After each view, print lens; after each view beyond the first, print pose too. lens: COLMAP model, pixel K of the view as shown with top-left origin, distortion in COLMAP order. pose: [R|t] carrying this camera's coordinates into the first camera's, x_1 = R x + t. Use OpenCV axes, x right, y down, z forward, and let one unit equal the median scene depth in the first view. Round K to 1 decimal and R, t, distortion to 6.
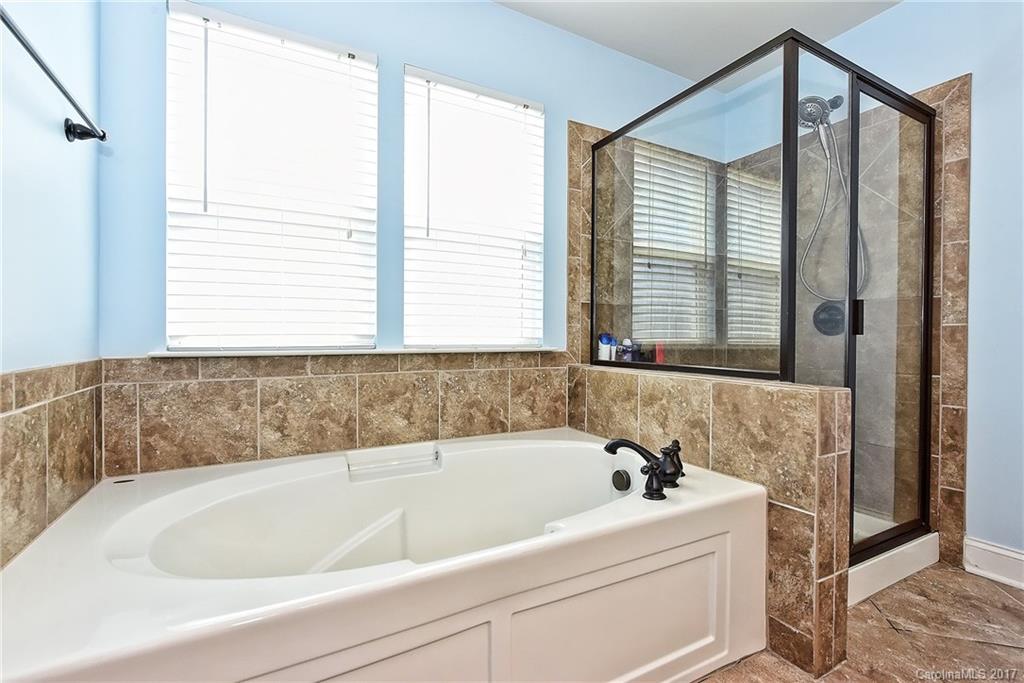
lens RADIAL K [[455.0, 0, 512.0], [0, 455.0, 341.5], [0, 0, 1]] dist [0.001426, -0.000028]
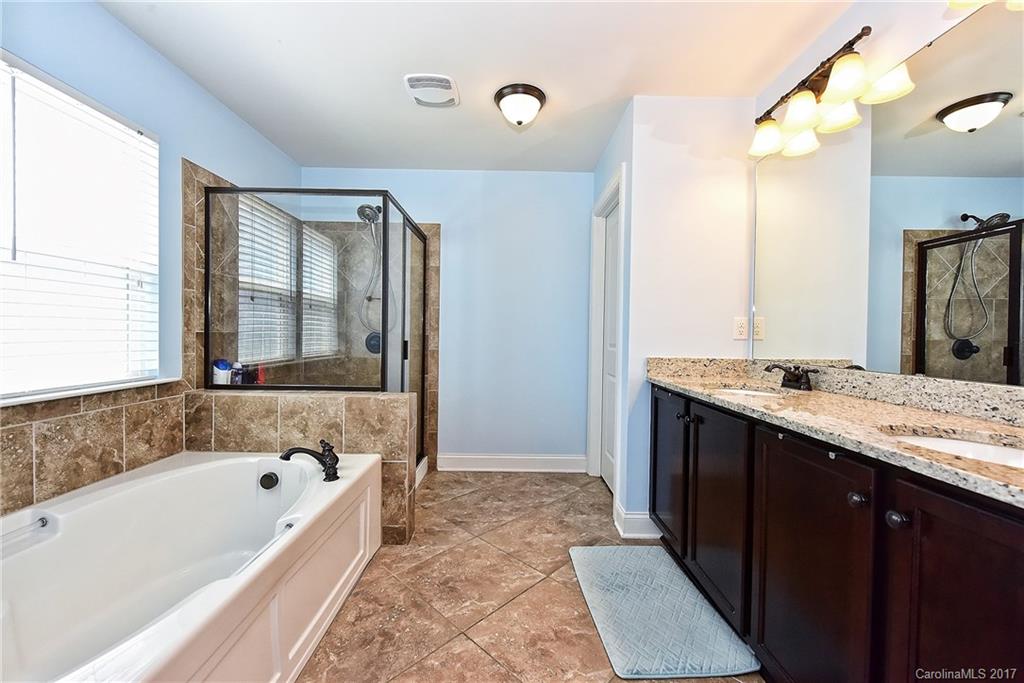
lens RADIAL K [[406.5, 0, 512.0], [0, 406.5, 341.5], [0, 0, 1]] dist [-0.000953, -0.000428]
pose [[0.473366, -0.017026, 0.880701, -0.363110], [-0.005183, 0.999742, 0.022114, -0.095945], [-0.880850, -0.015033, 0.473156, -0.112474]]
